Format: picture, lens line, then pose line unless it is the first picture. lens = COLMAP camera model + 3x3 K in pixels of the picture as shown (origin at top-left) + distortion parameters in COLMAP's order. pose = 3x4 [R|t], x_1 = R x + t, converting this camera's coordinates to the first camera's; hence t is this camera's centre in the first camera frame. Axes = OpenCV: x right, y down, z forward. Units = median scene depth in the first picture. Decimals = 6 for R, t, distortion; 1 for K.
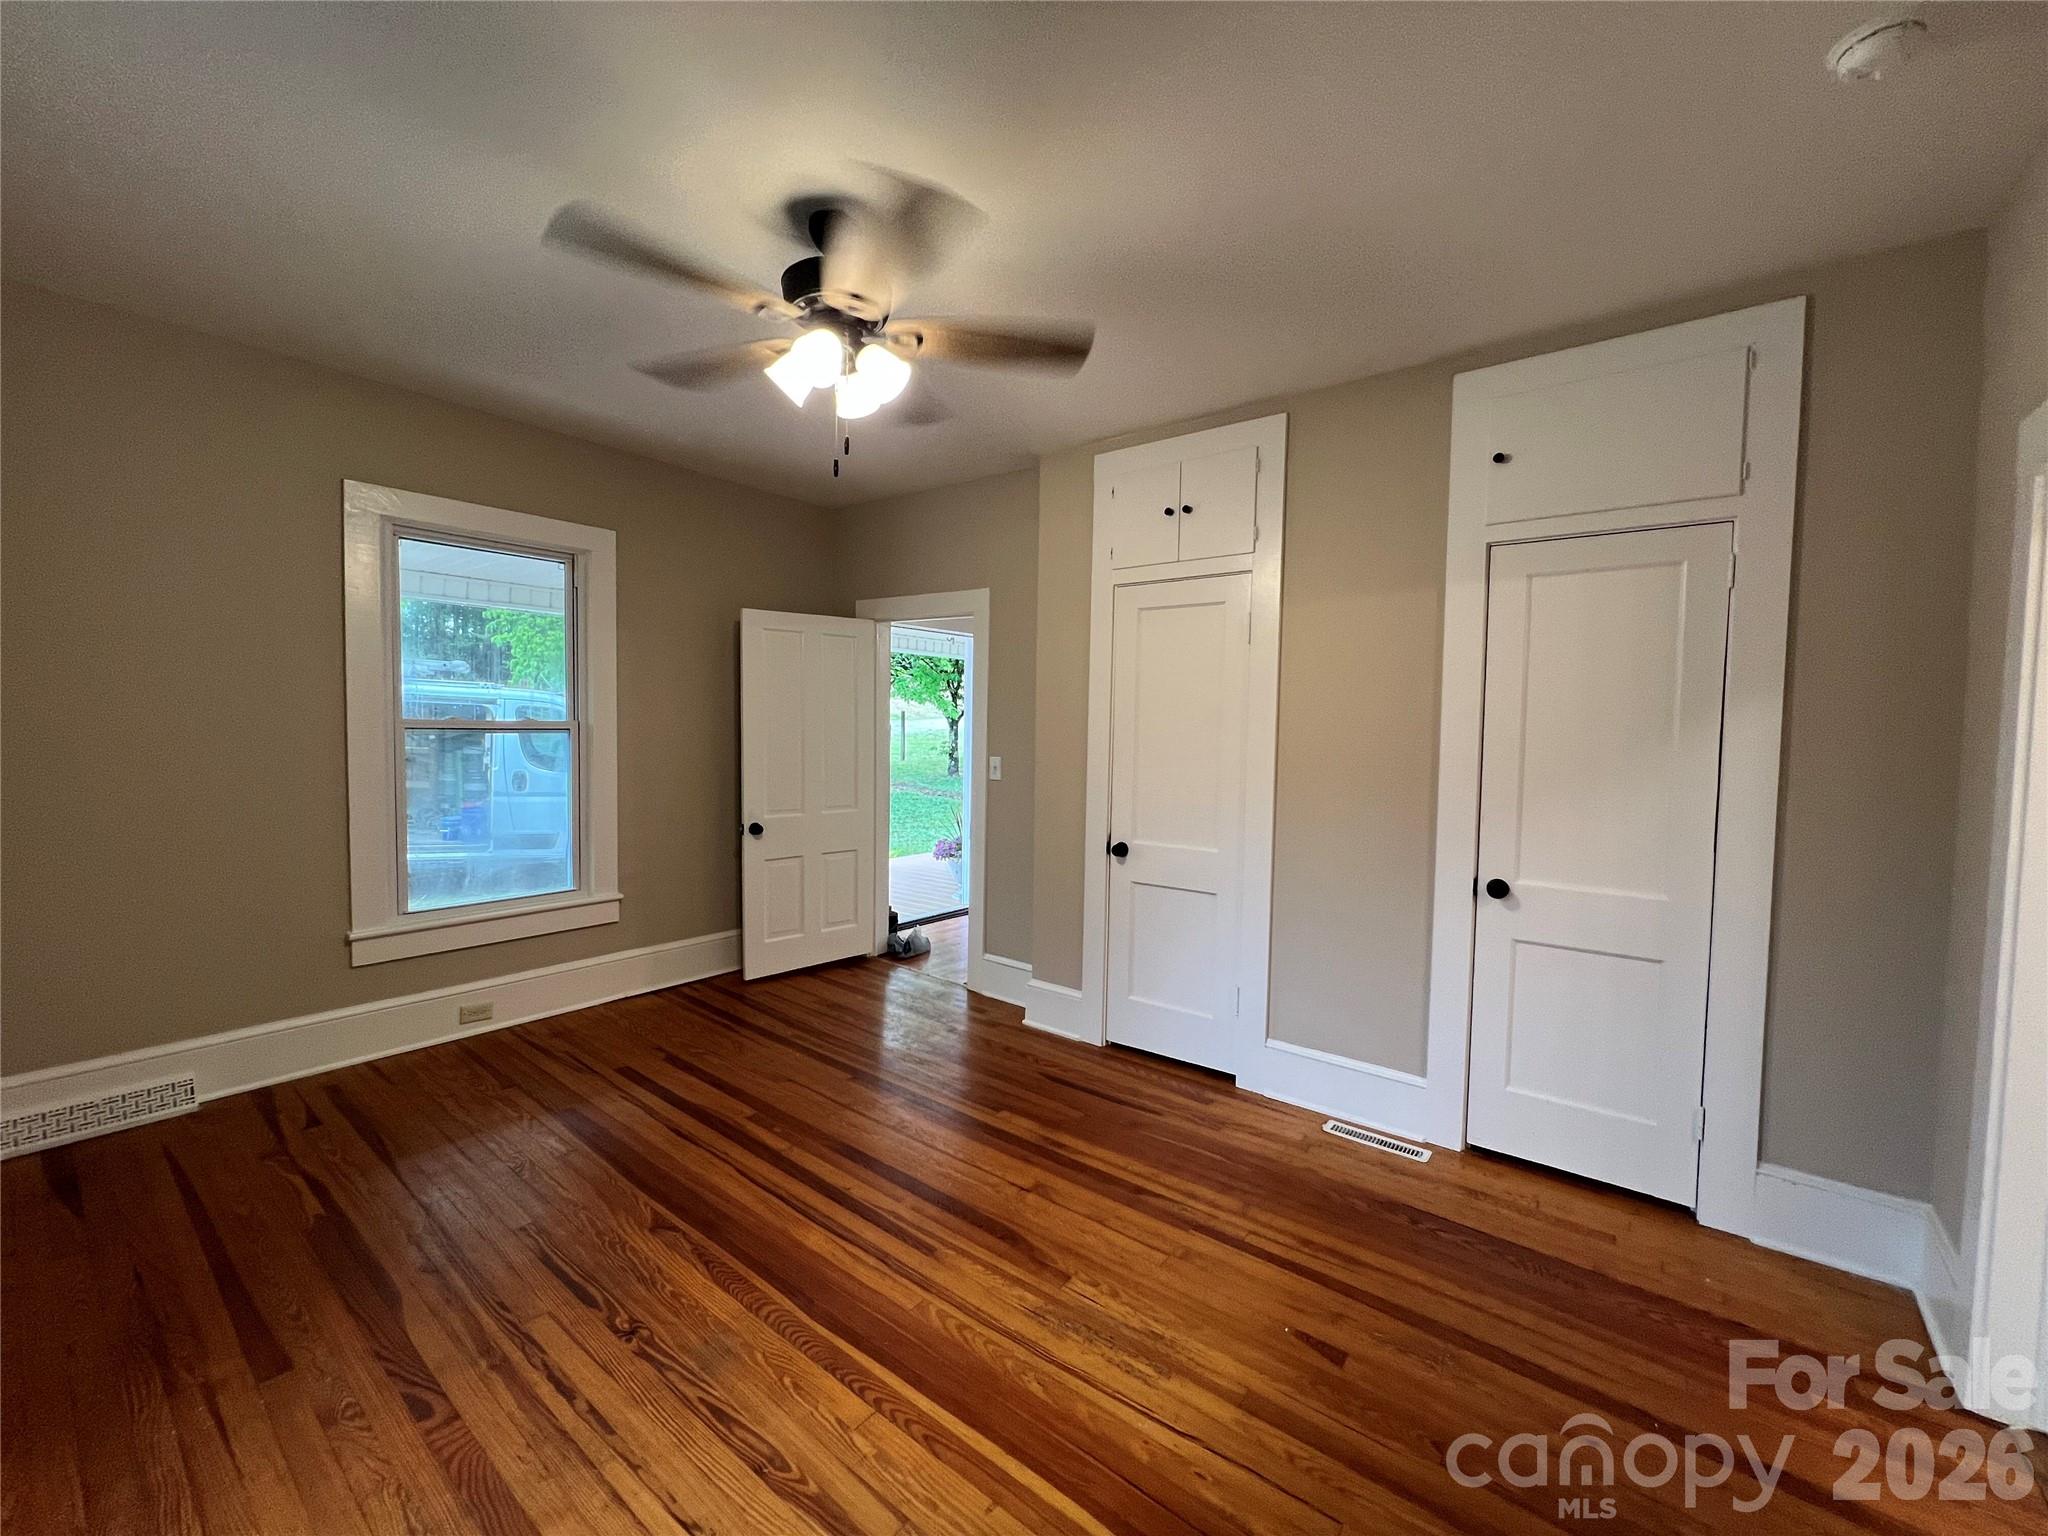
lens RADIAL K [[817.1, 0, 1014.4], [0, 817.1, 763.2], [0, 0, 1]] dist [-0.002011, -0.000021]
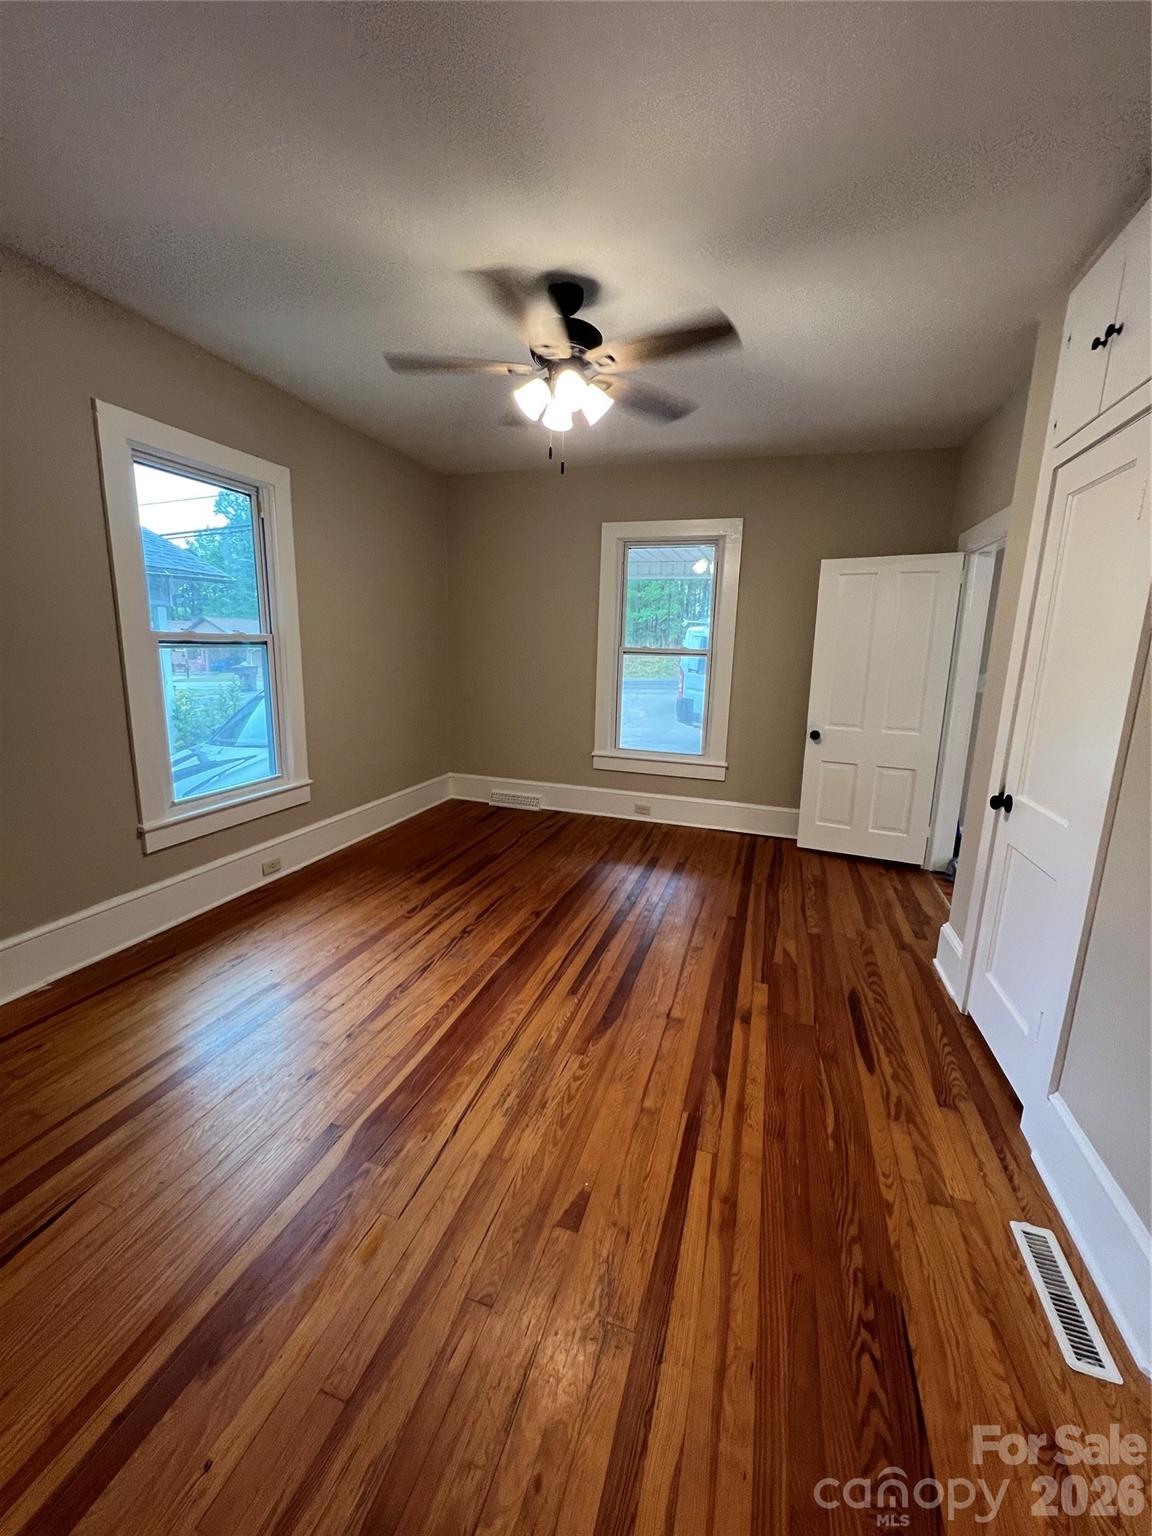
lens RADIAL K [[612.8, 0, 580.5], [0, 612.8, 762.8], [0, 0, 1]] dist [-0.002011, -0.000021]
pose [[0.355750, 0.169367, -0.919106, 0.699085], [-0.067890, 0.985527, 0.155330, -0.002549], [0.932112, 0.007139, 0.362099, 0.477436]]
